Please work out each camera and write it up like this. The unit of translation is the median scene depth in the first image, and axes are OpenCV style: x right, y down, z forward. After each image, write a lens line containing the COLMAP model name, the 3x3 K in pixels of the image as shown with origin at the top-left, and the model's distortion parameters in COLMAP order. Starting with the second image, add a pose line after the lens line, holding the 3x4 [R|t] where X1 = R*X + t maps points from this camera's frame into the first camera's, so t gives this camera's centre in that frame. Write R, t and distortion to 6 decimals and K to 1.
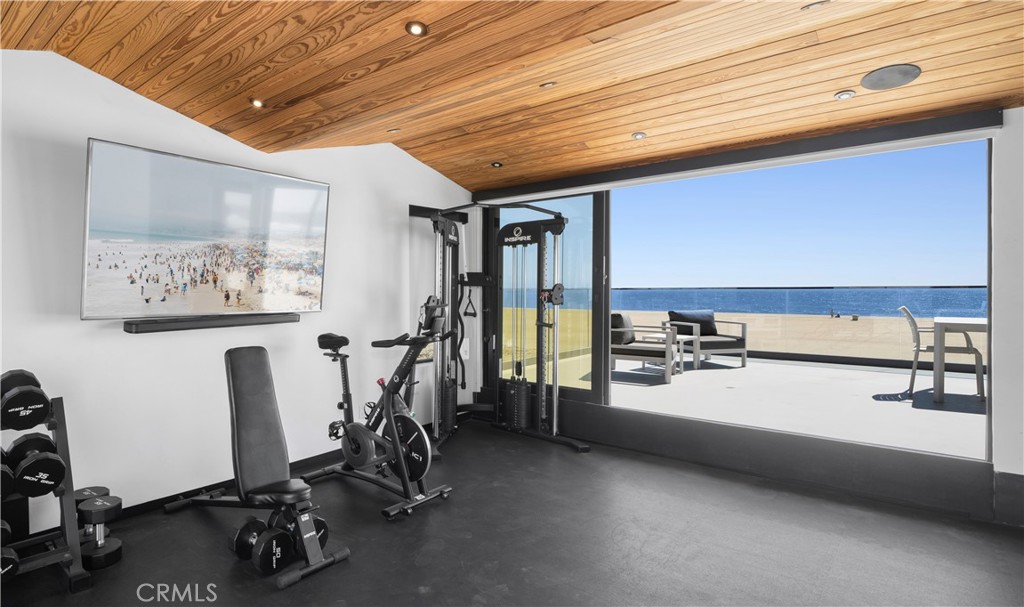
lens RADIAL K [[500.9, 0, 508.7], [0, 500.9, 306.2], [0, 0, 1]] dist [-0.001515, -0.000953]
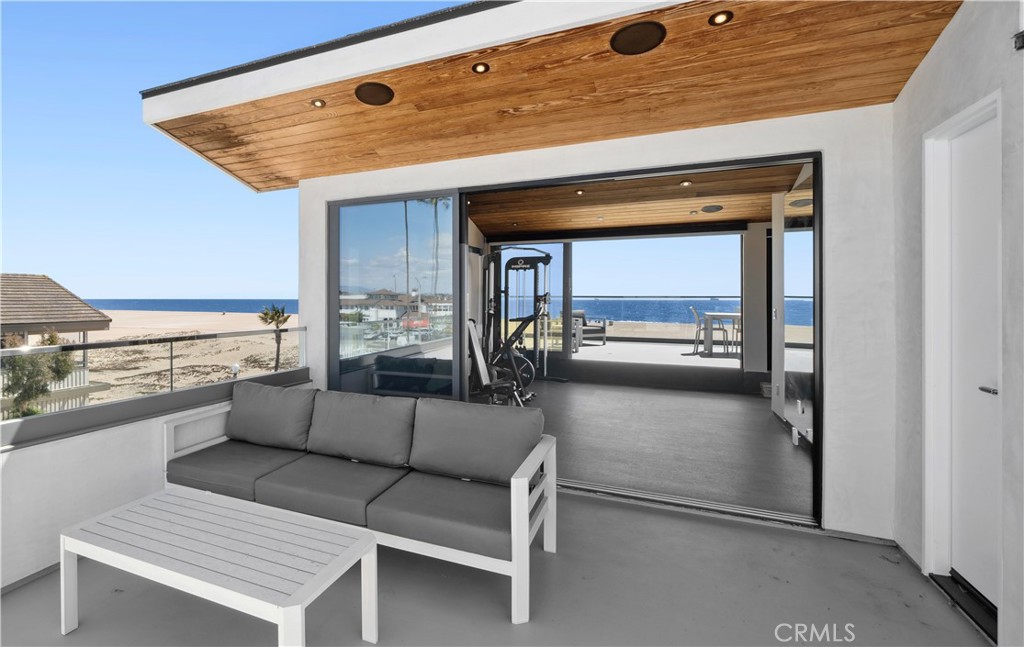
lens RADIAL K [[412.8, 0, 513.0], [0, 412.8, 317.2], [0, 0, 1]] dist [-0.000072, 0.000026]
pose [[0.952629, 0.000016, 0.304135, -0.463979], [-0.005142, 0.999858, 0.016052, 0.020458], [-0.304091, -0.016856, 0.952494, -0.374844]]
